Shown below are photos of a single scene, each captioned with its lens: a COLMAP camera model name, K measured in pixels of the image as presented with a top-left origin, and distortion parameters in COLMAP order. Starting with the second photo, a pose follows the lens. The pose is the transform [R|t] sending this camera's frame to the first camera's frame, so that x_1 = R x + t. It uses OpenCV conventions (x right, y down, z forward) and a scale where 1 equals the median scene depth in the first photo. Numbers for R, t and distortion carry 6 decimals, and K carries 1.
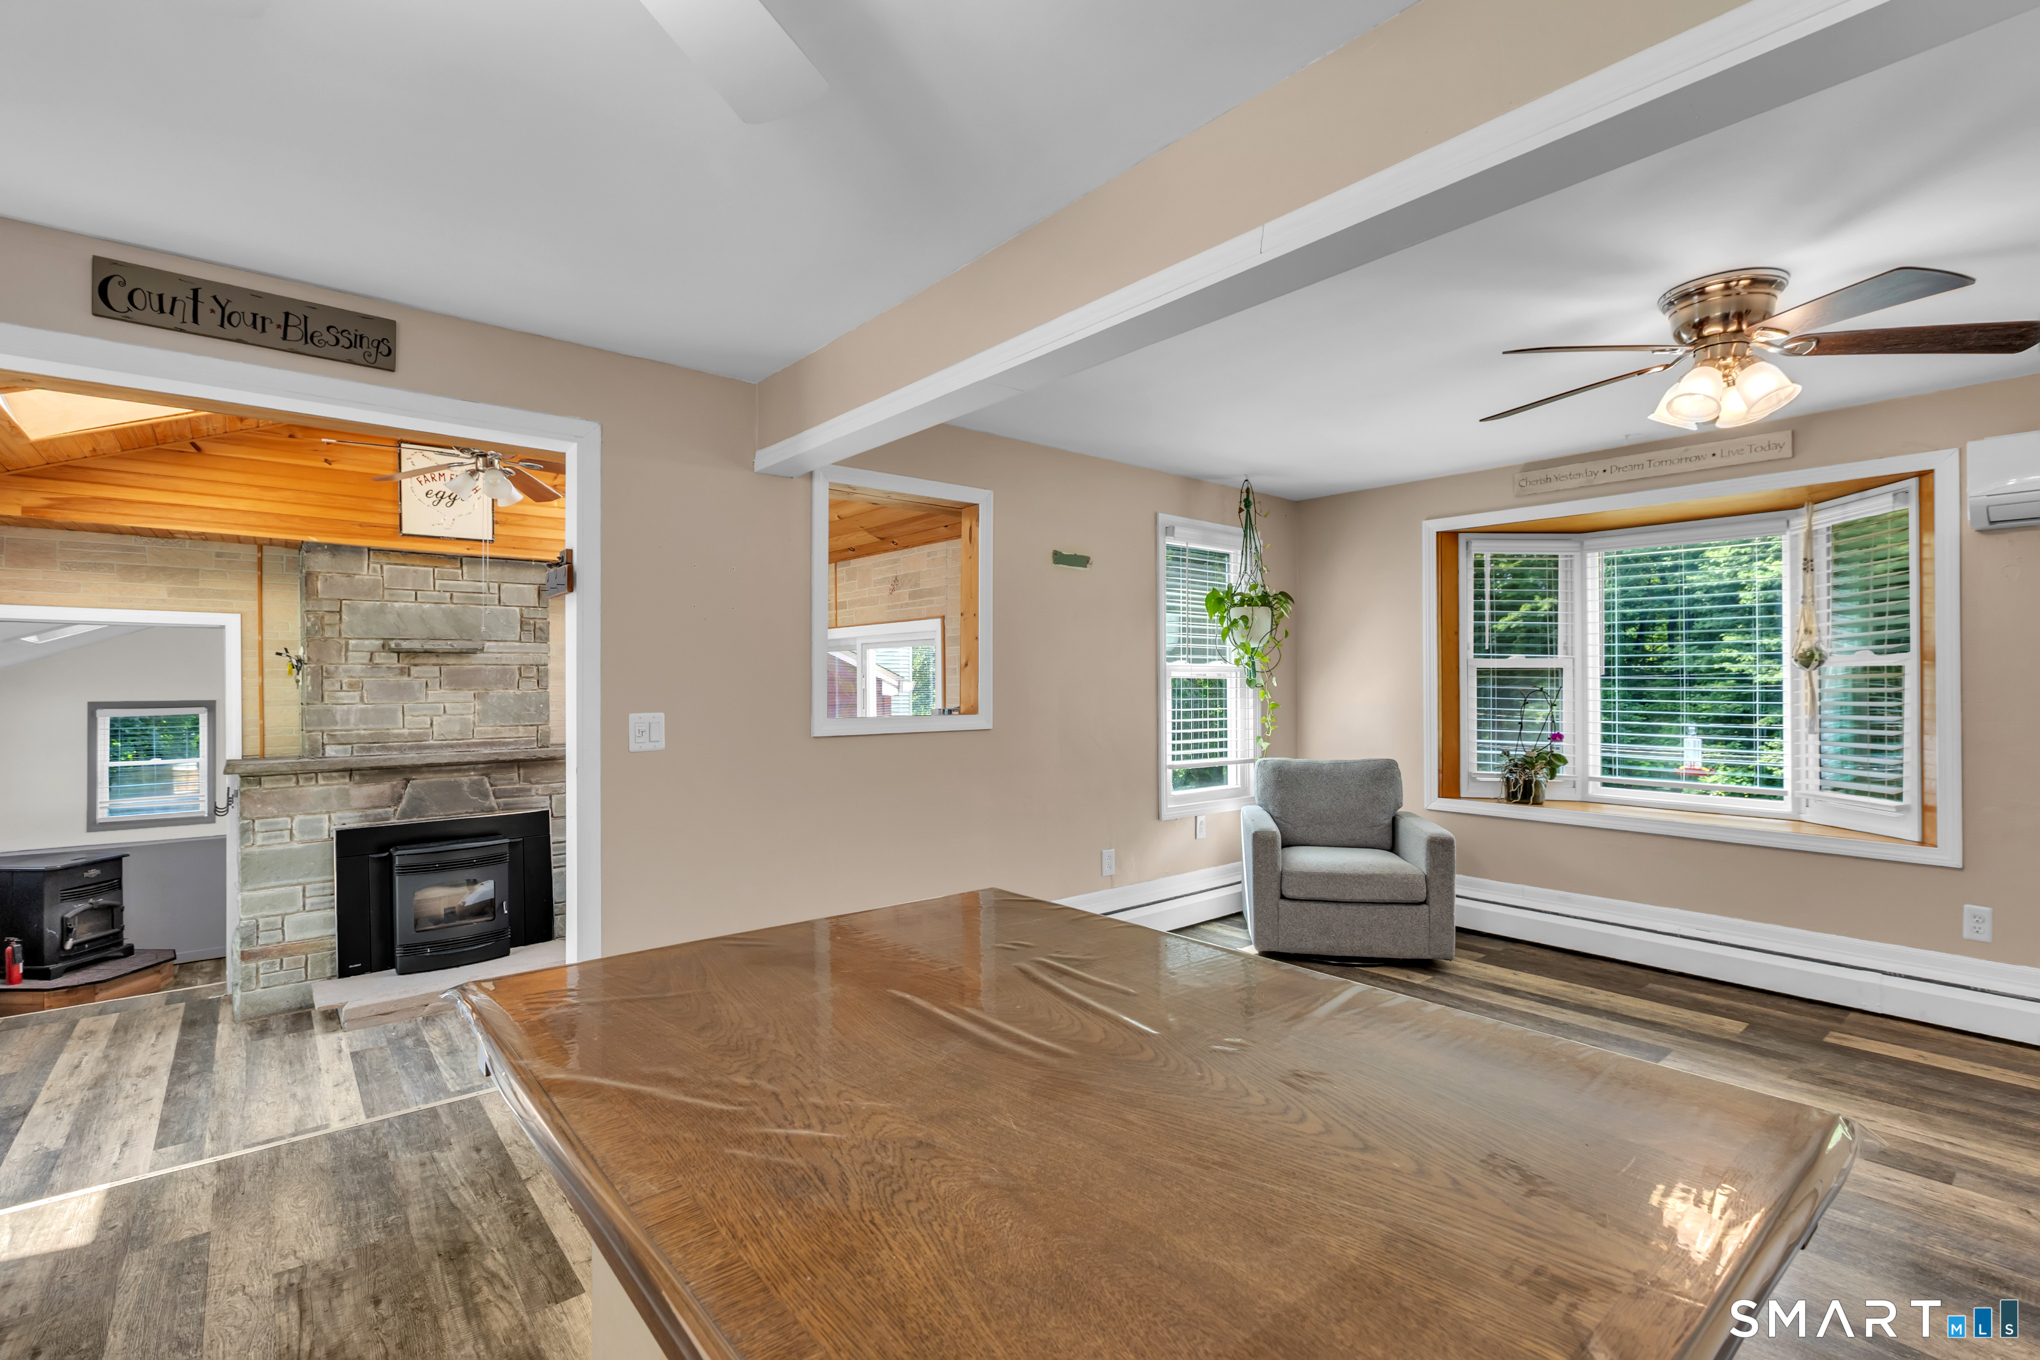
lens RADIAL K [[917.1, 0, 1010.5], [0, 917.1, 684.2], [0, 0, 1]] dist [-0.002217, -0.001538]
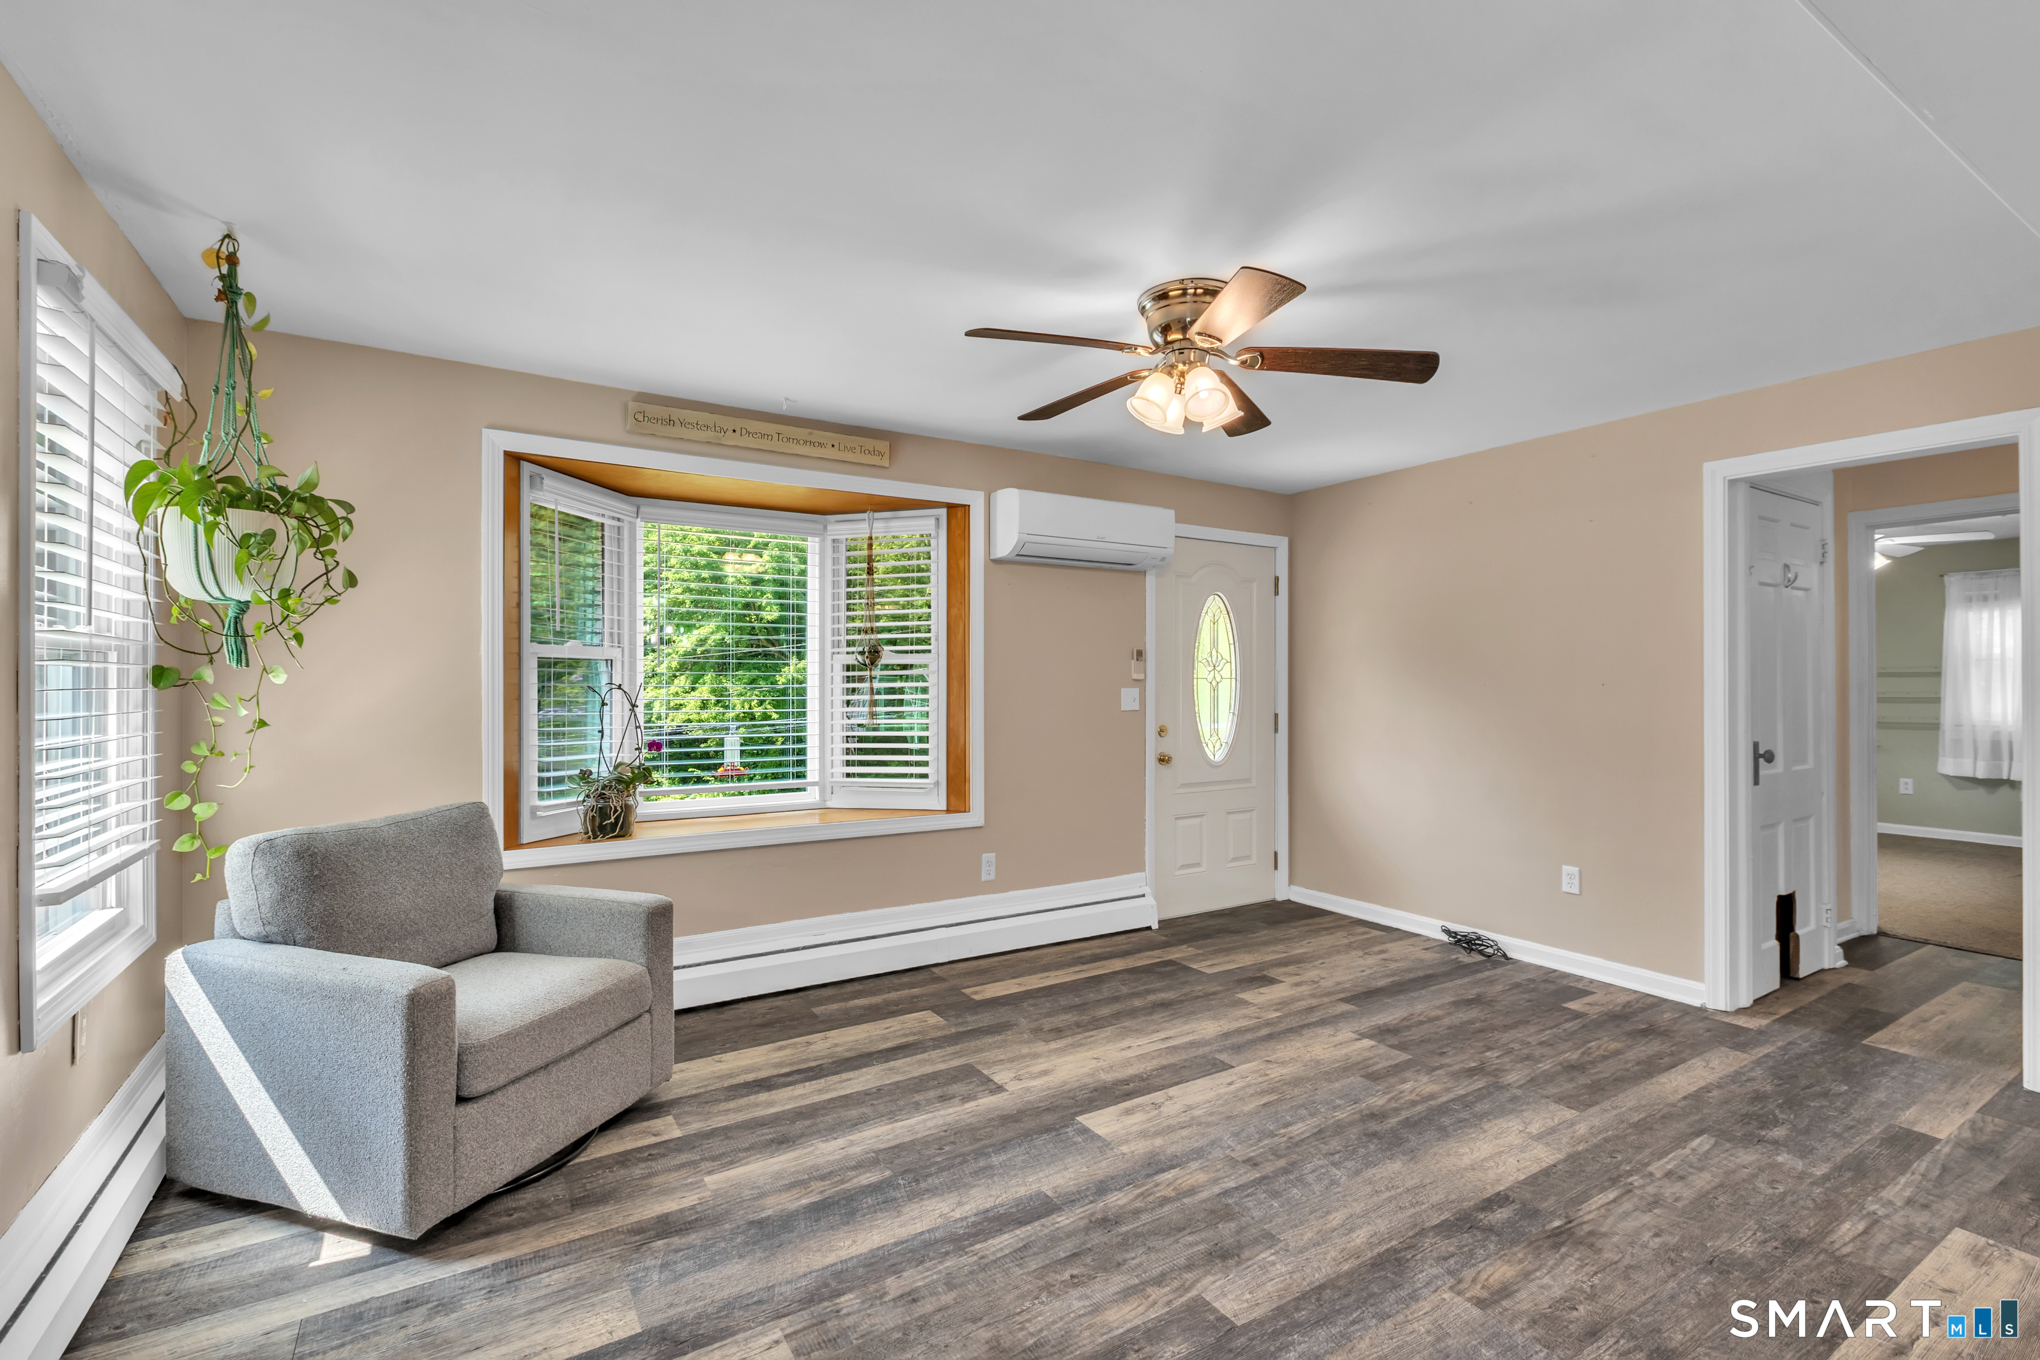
lens RADIAL K [[917.1, 0, 1030.6], [0, 917.1, 674.2], [0, 0, 1]] dist [-0.002217, -0.001538]
pose [[0.128106, 0.005107, 0.991747, -0.191905], [-0.000383, 0.999987, -0.005100, -0.001275], [-0.991760, 0.000274, 0.128106, 0.718468]]
